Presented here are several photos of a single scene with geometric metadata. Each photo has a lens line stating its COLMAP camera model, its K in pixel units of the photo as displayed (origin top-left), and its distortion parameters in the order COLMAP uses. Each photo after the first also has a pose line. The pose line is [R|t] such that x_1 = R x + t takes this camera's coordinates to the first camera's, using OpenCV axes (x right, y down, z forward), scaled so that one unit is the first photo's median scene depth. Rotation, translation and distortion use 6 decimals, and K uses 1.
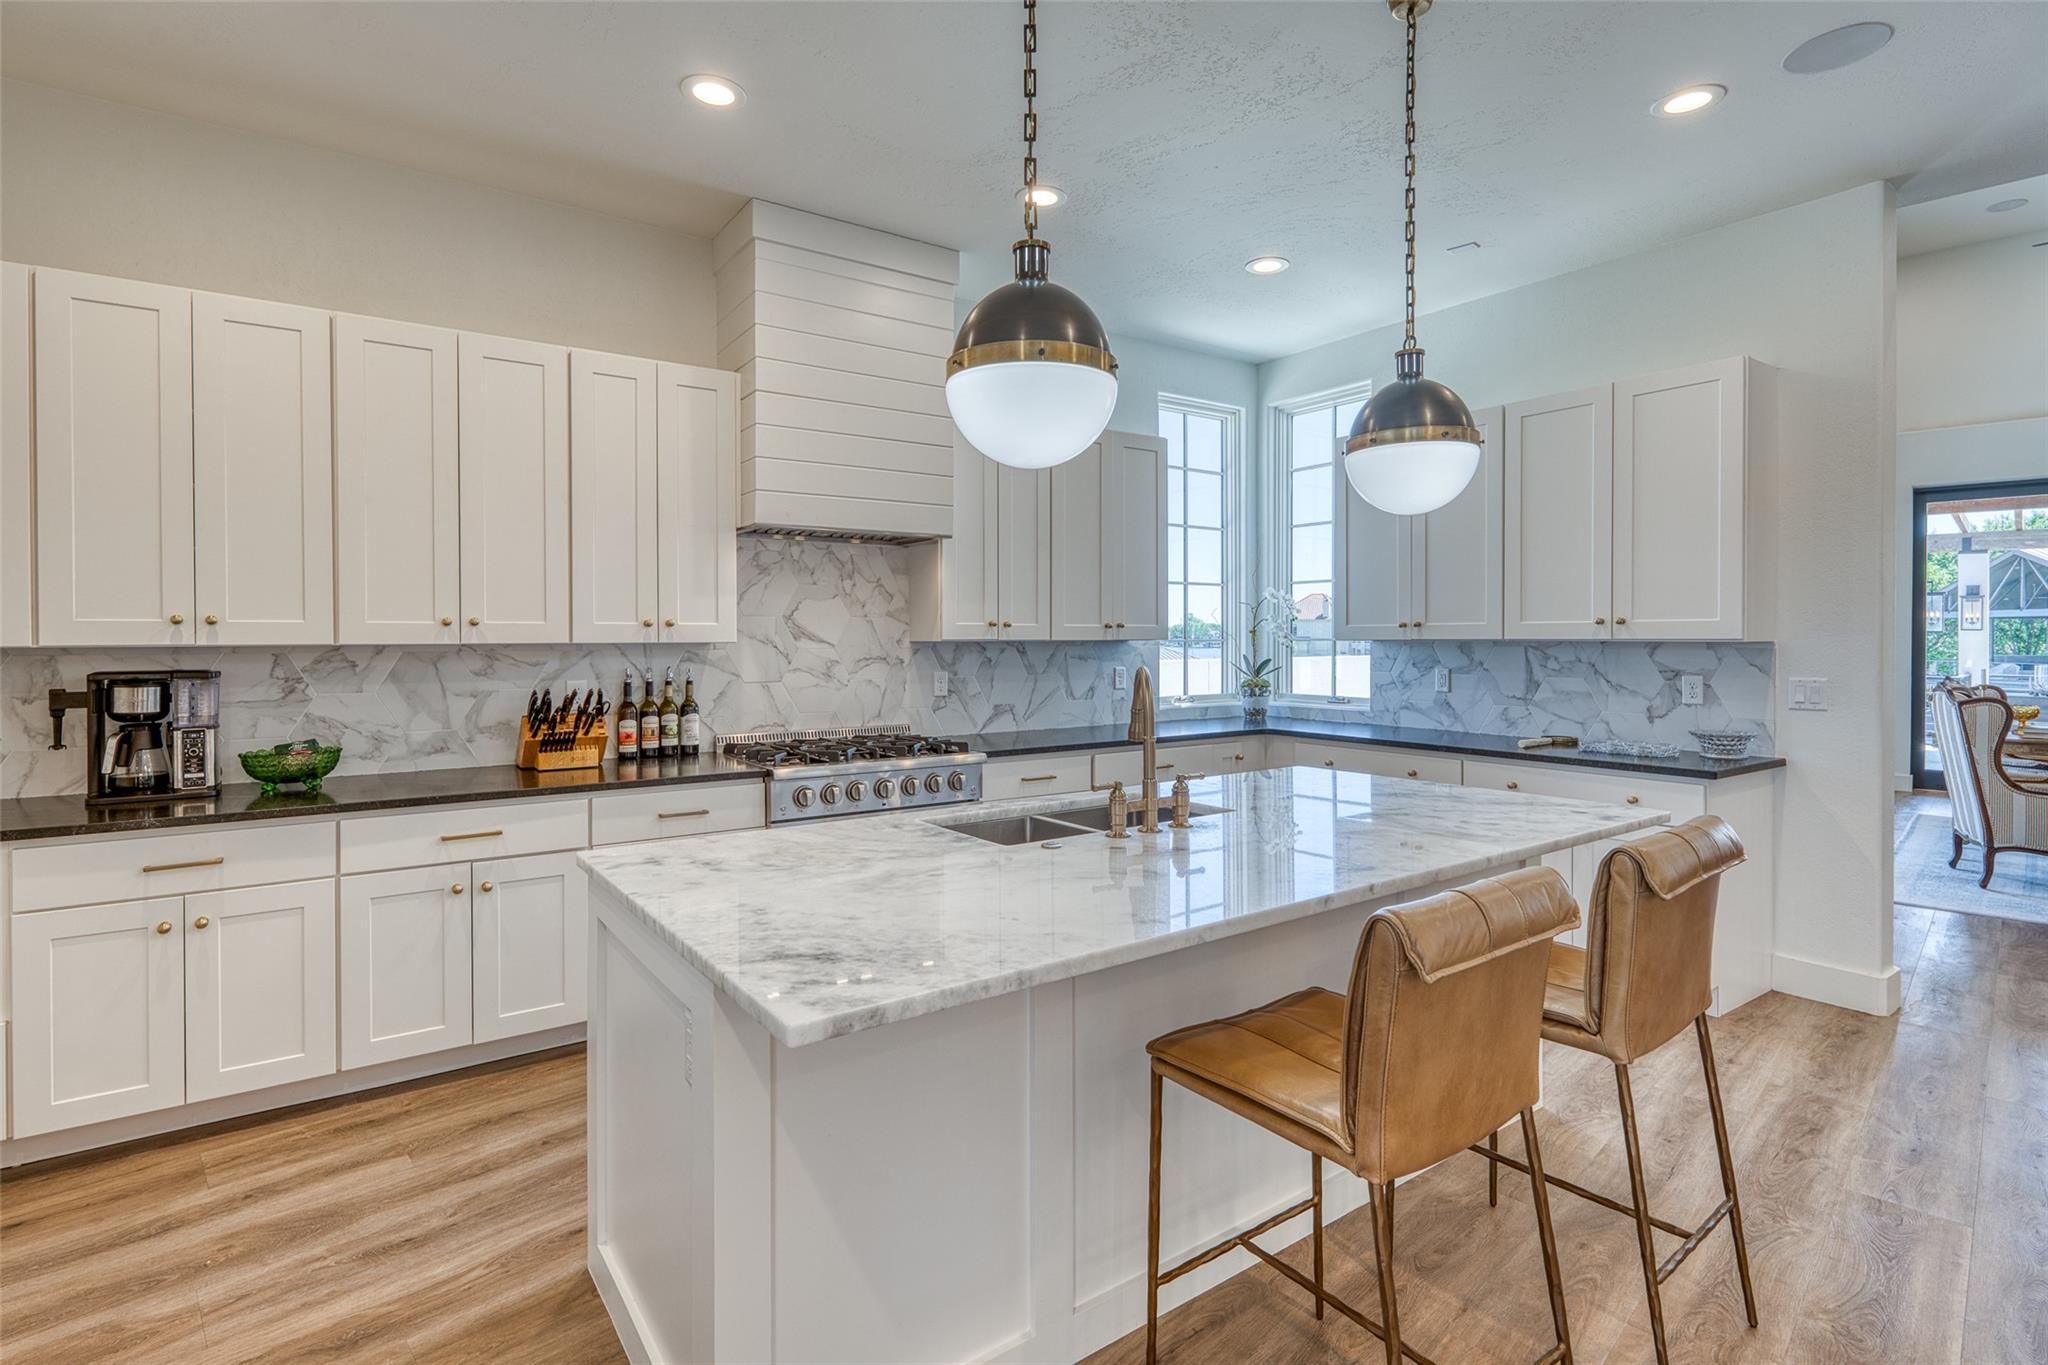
lens RADIAL K [[990.5, 0, 1001.8], [0, 990.5, 629.5], [0, 0, 1]] dist [-0.004622, -0.000223]
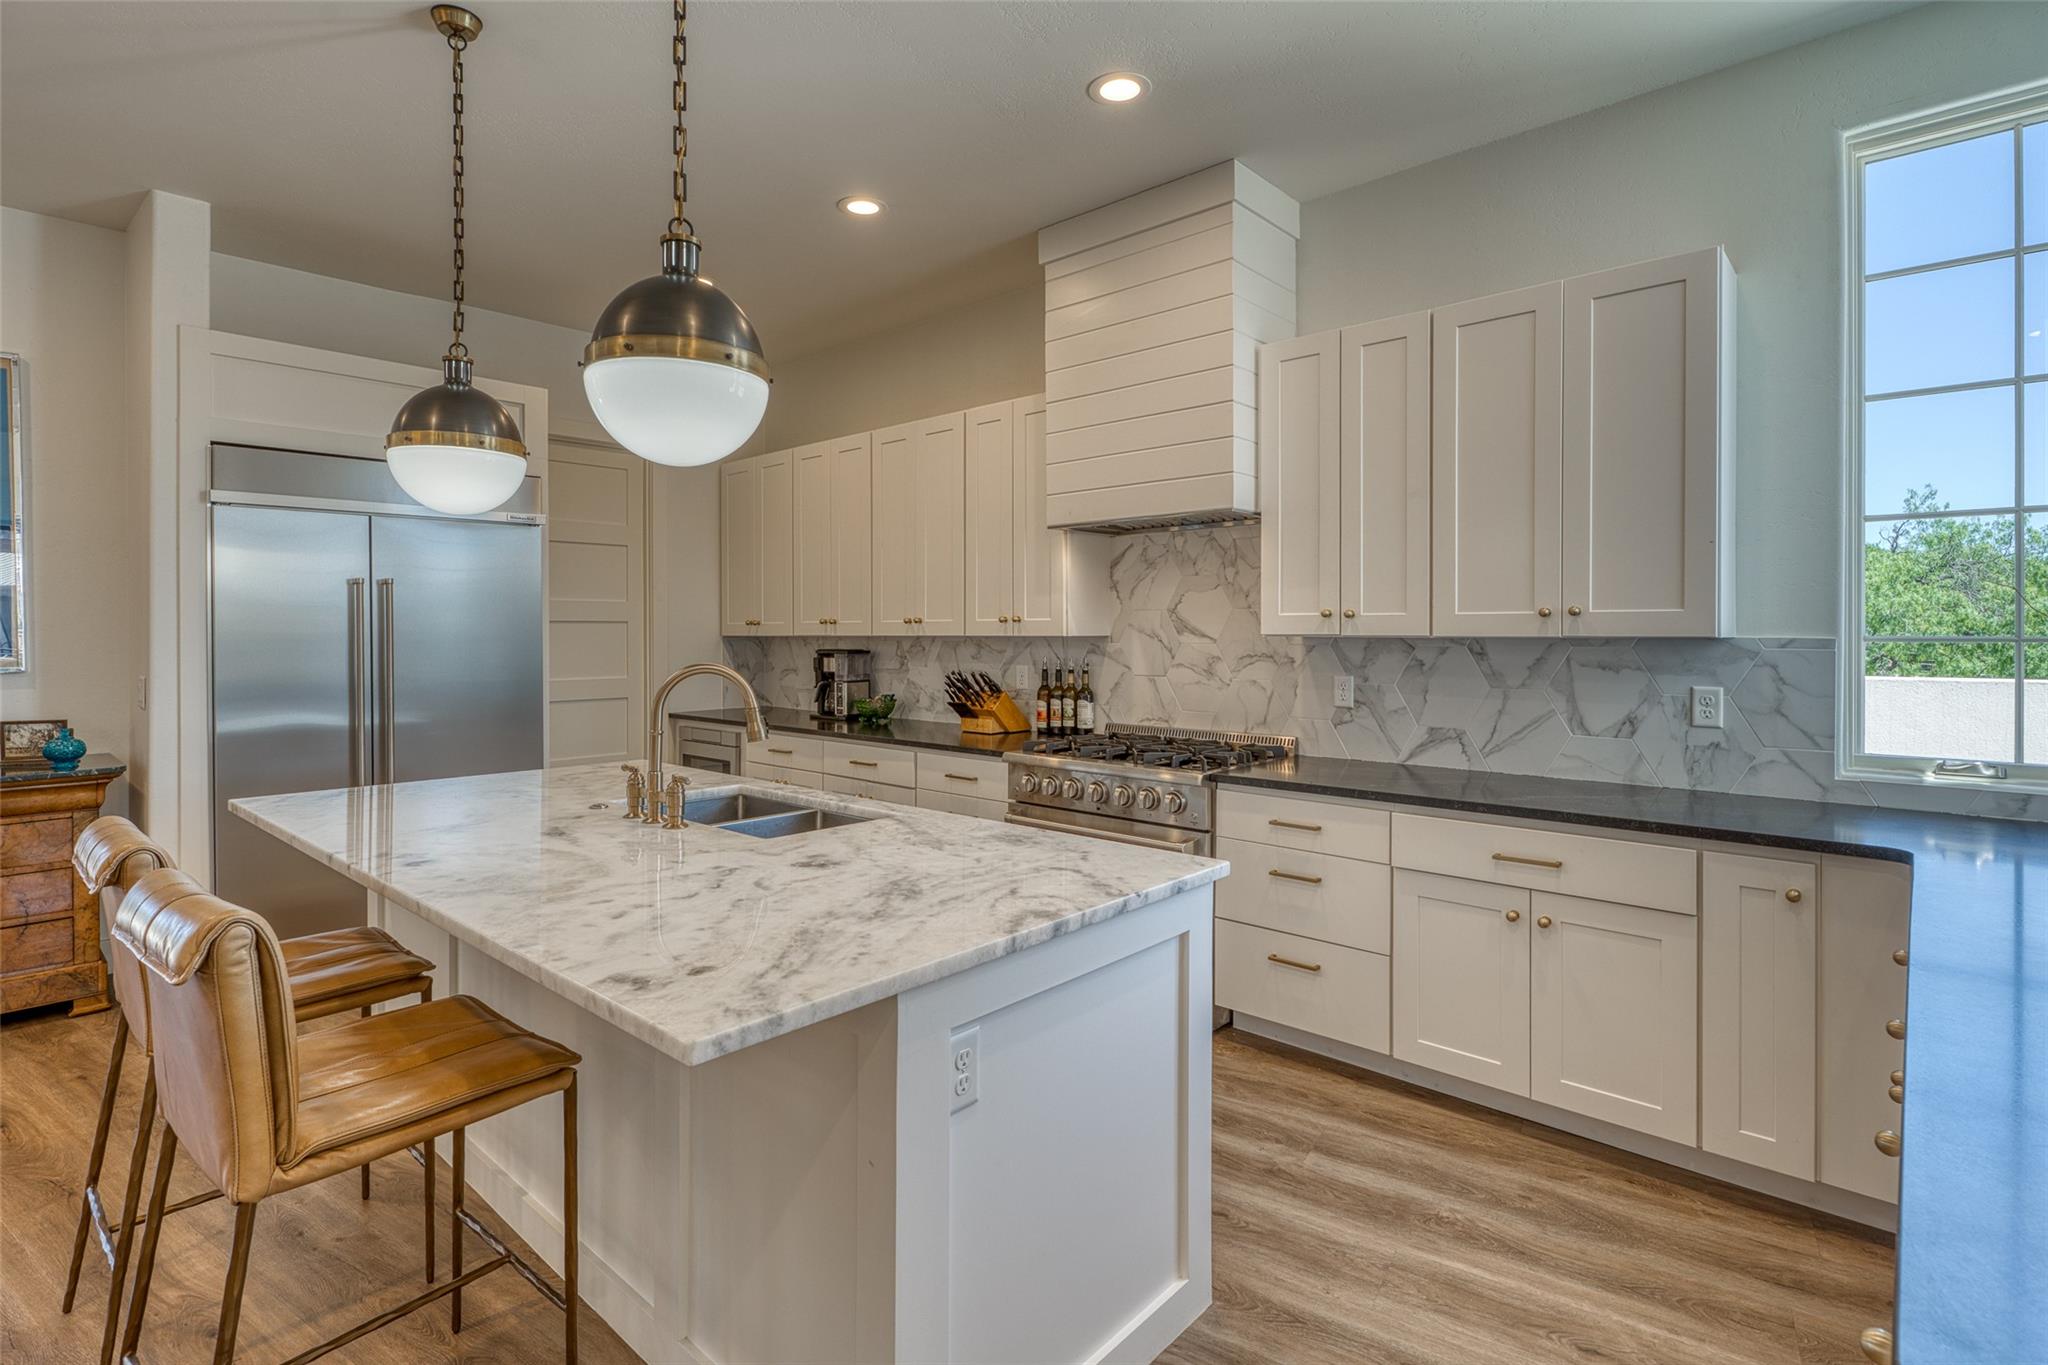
lens RADIAL K [[990.5, 0, 1001.8], [0, 990.5, 629.5], [0, 0, 1]] dist [-0.004622, -0.000223]
pose [[0.212903, 0.000532, -0.977073, 0.701836], [0.009480, 0.999952, 0.002610, 0.001965], [0.977027, -0.009819, 0.212888, 0.628737]]
